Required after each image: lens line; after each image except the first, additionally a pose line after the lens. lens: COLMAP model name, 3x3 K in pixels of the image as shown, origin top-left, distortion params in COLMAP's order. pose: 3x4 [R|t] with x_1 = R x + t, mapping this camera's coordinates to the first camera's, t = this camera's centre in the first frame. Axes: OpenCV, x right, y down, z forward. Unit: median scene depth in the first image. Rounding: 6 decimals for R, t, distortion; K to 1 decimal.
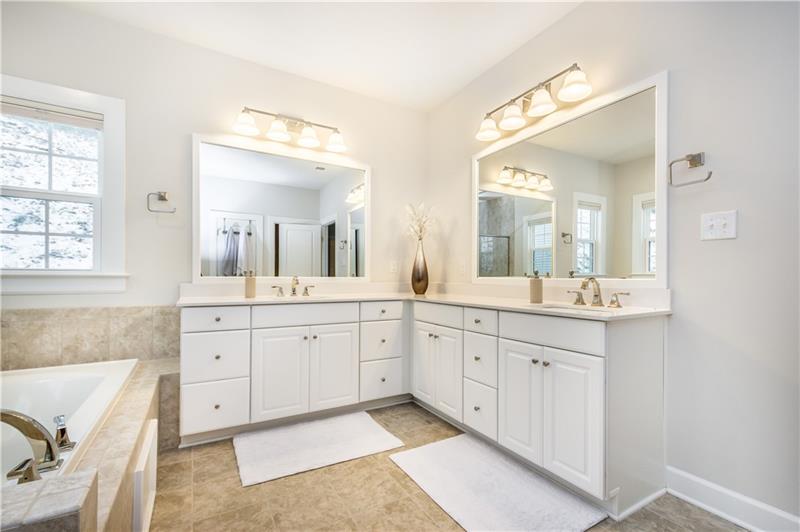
lens RADIAL K [[347.3, 0, 395.5], [0, 347.3, 277.5], [0, 0, 1]] dist [-0.003441, -0.001107]
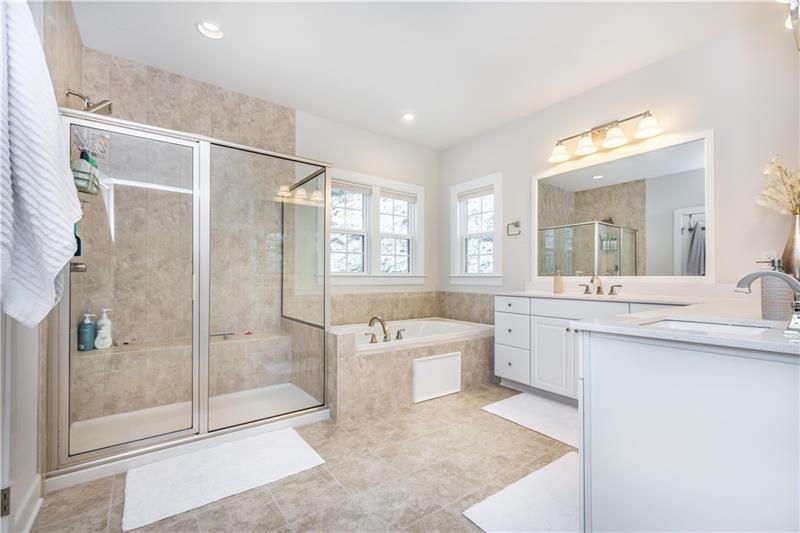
lens RADIAL K [[347.3, 0, 399.4], [0, 347.3, 271.9], [0, 0, 1]] dist [-0.003441, -0.001107]
pose [[0.104090, -0.019801, -0.994371, 0.799854], [-0.005752, 0.999773, -0.020511, 0.010952], [0.994551, 0.007854, 0.103952, 0.328678]]
